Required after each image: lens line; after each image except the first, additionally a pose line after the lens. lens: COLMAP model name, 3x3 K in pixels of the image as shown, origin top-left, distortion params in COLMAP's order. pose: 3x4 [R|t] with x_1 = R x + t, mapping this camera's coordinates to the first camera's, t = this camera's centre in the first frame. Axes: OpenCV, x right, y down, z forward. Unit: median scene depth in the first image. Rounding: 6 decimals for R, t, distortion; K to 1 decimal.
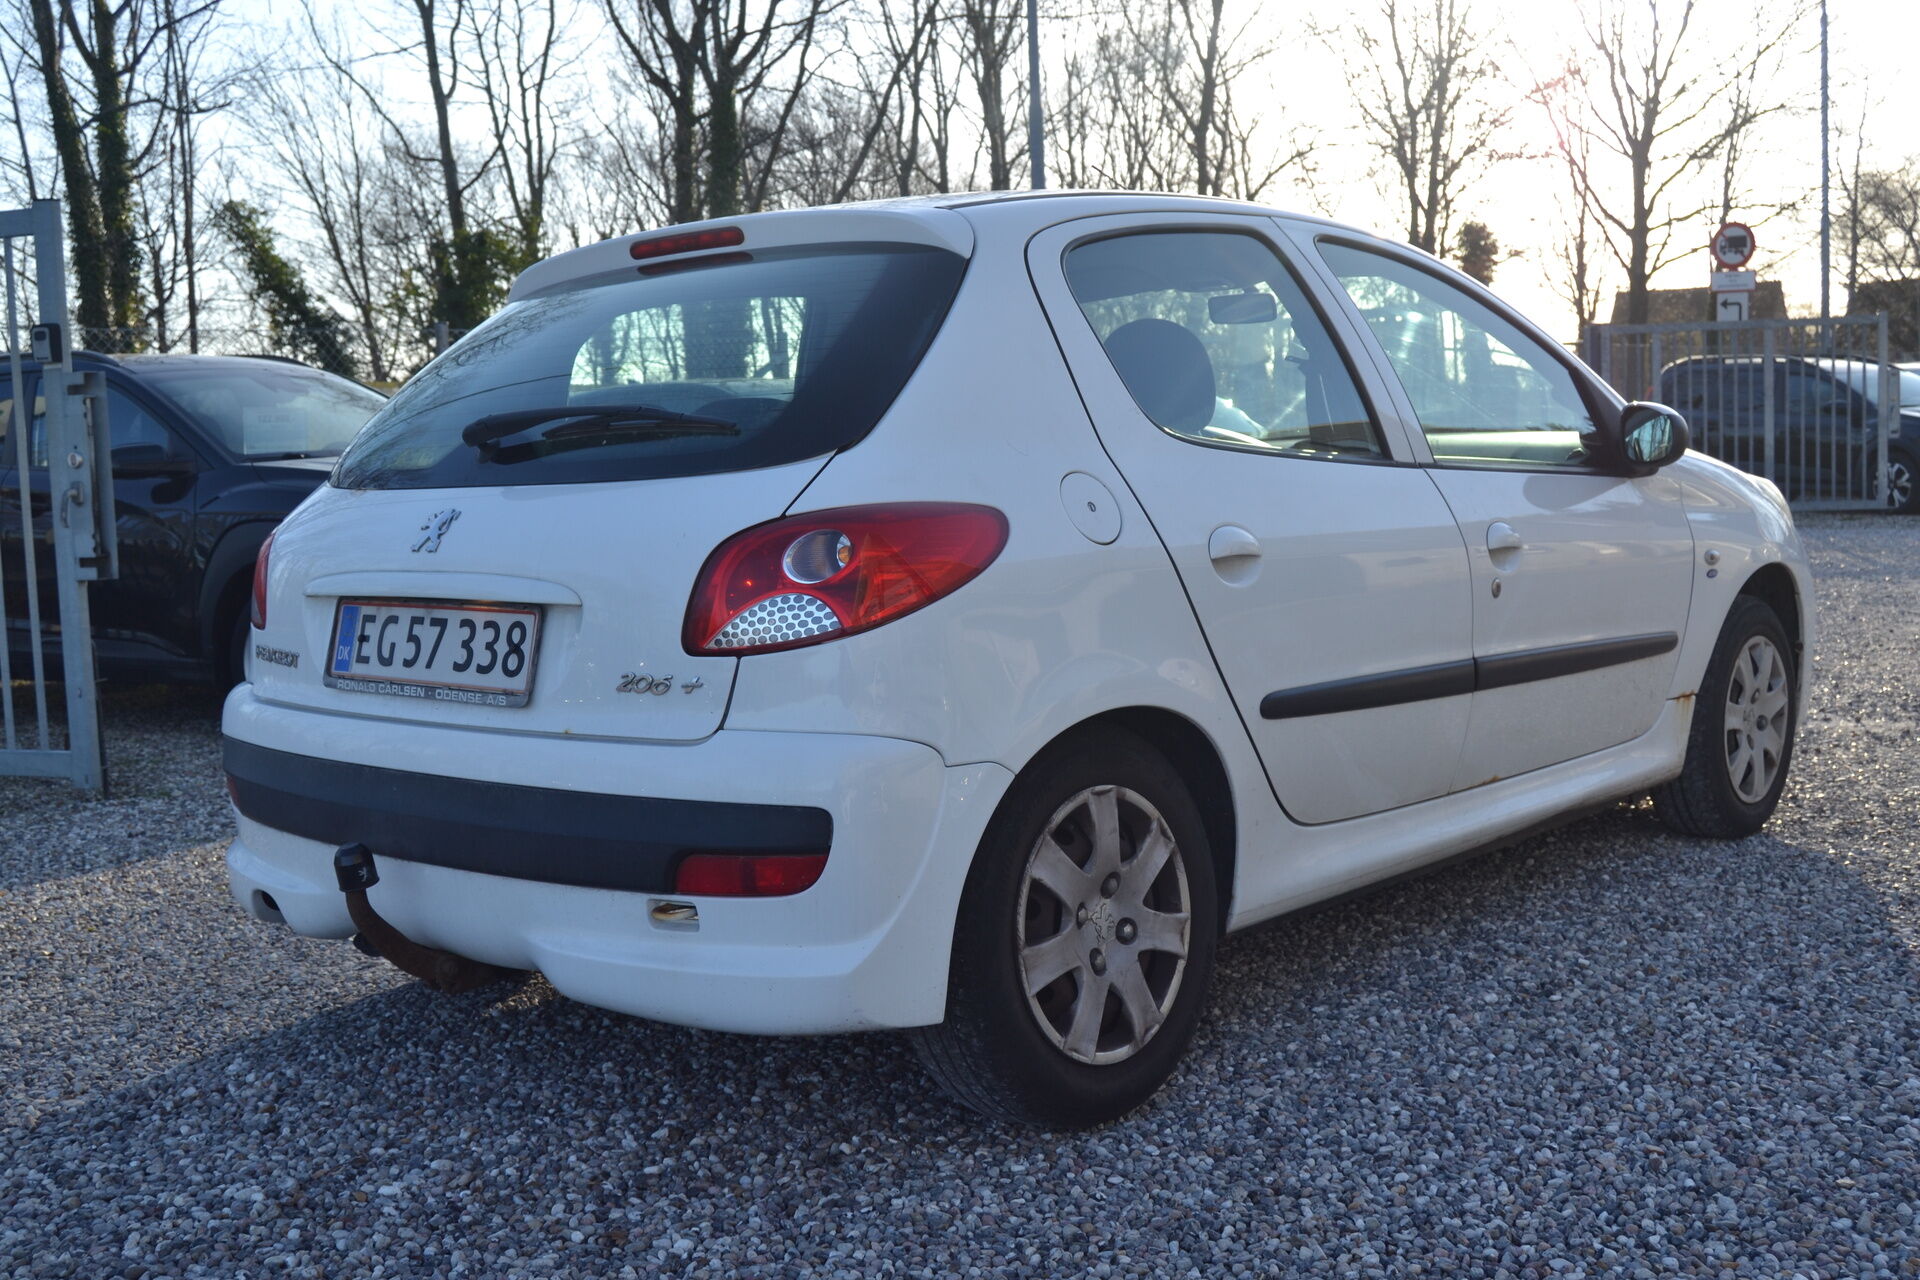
lens RADIAL K [[2005.1, 0, 963.8], [0, 2005.1, 637.0], [0, 0, 1]] dist [-0.073665, 0.000000]
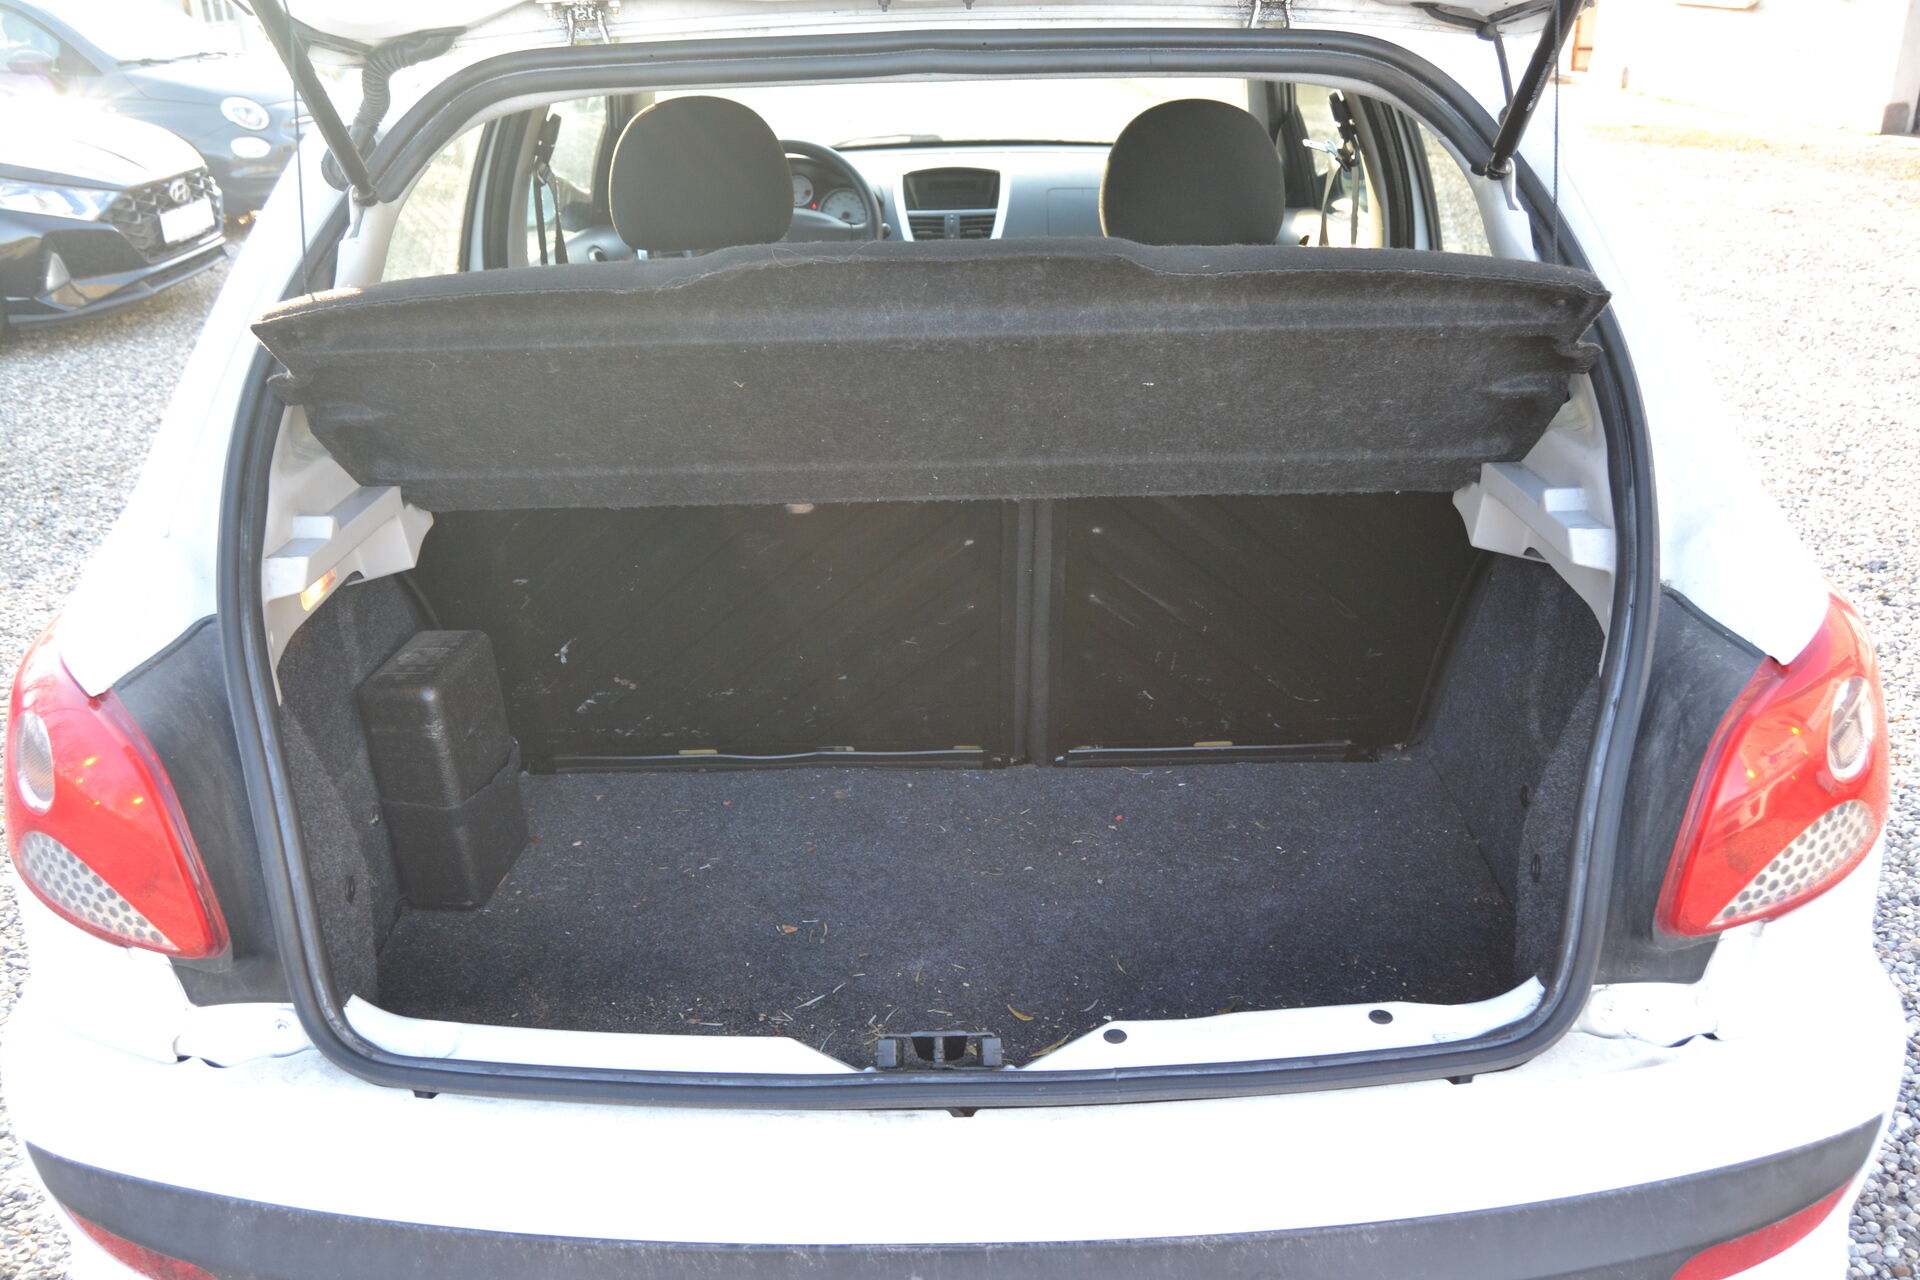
lens RADIAL K [[1528.3, 0, 957.4], [0, 1528.3, 646.3], [0, 0, 1]] dist [-0.085175, 0.015206]
pose [[0.751916, -0.250322, 0.609886, -0.482233], [0.049290, 0.943866, 0.326631, -0.199259], [-0.657414, -0.215538, 0.722046, 0.781168]]
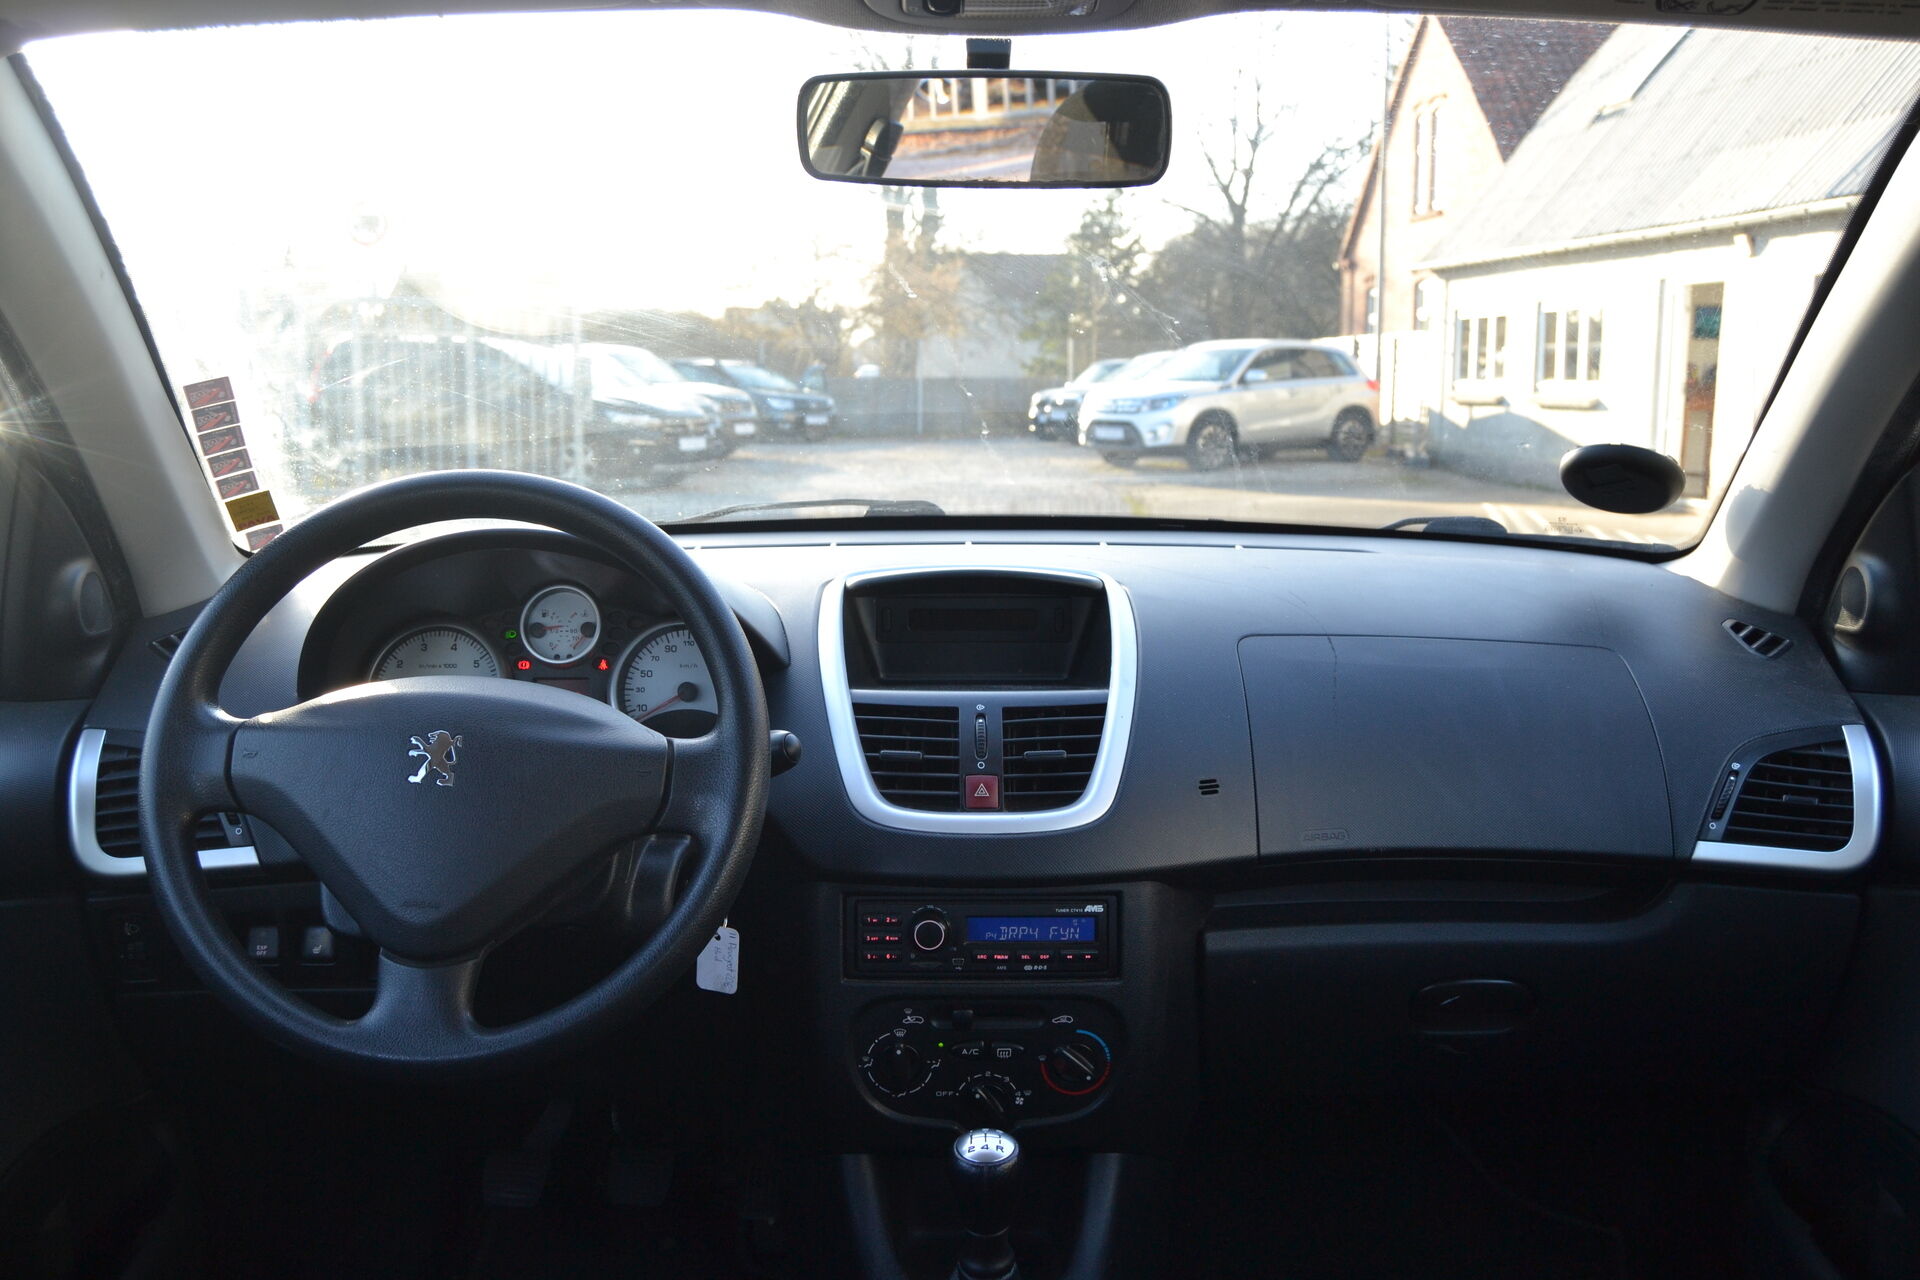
lens RADIAL K [[1763.1, 0, 963.4], [0, 1763.1, 670.0], [0, 0, 1]] dist [-0.067083, 0.000000]
pose [[0.733557, -0.063050, 0.676697, -0.001011], [0.024401, 0.997489, 0.066488, -0.170851], [-0.679190, -0.032261, 0.733253, 1.369310]]
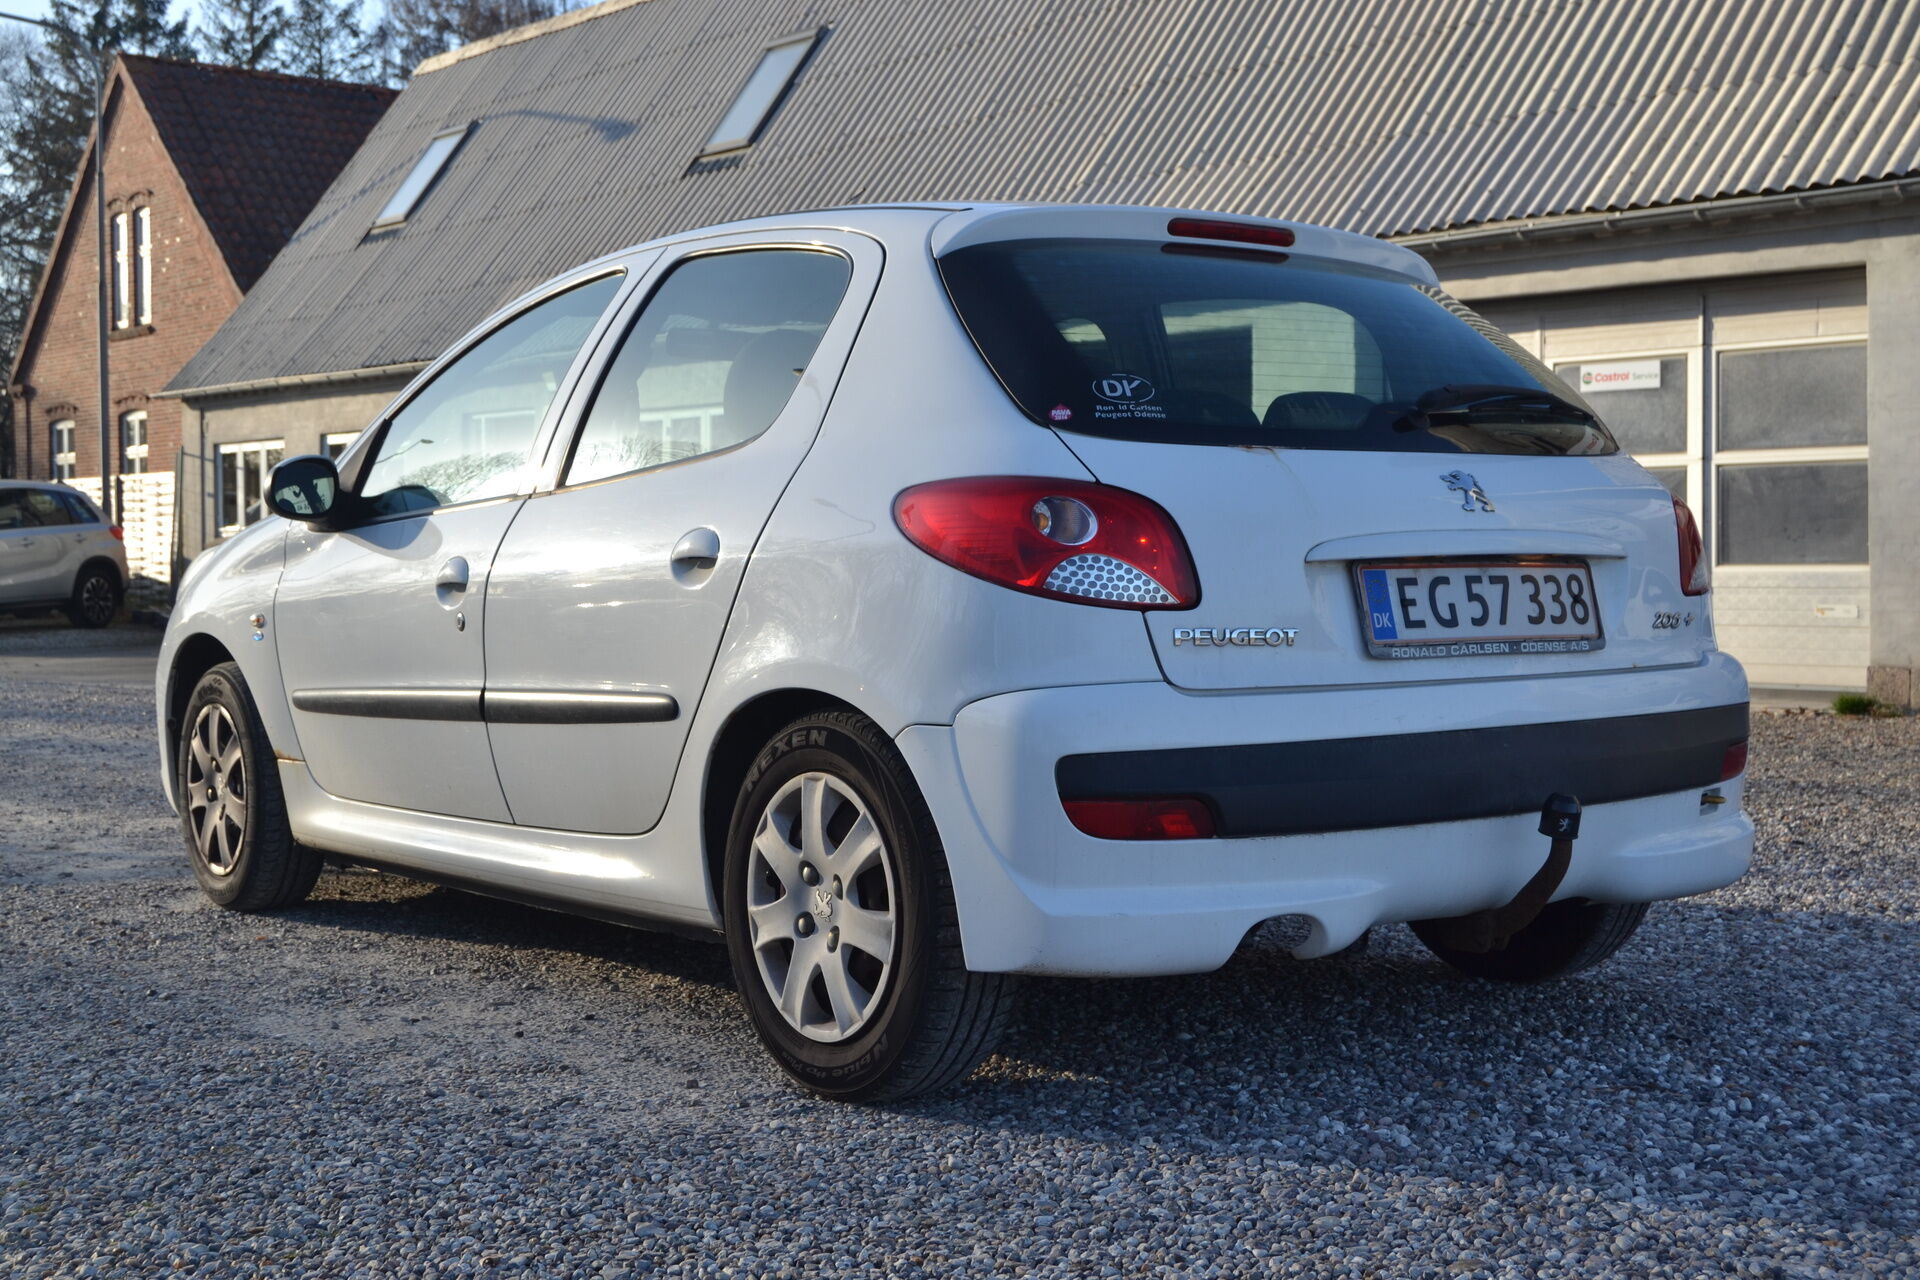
lens RADIAL K [[2396.9, 0, 956.9], [0, 2396.9, 644.8], [0, 0, 1]] dist [-0.037428, 0.000000]
pose [[0.201892, 0.000572, 0.979408, -1.566335], [0.091726, 0.995594, -0.019489, 0.025014], [-0.975103, 0.093772, 0.200950, 1.055413]]
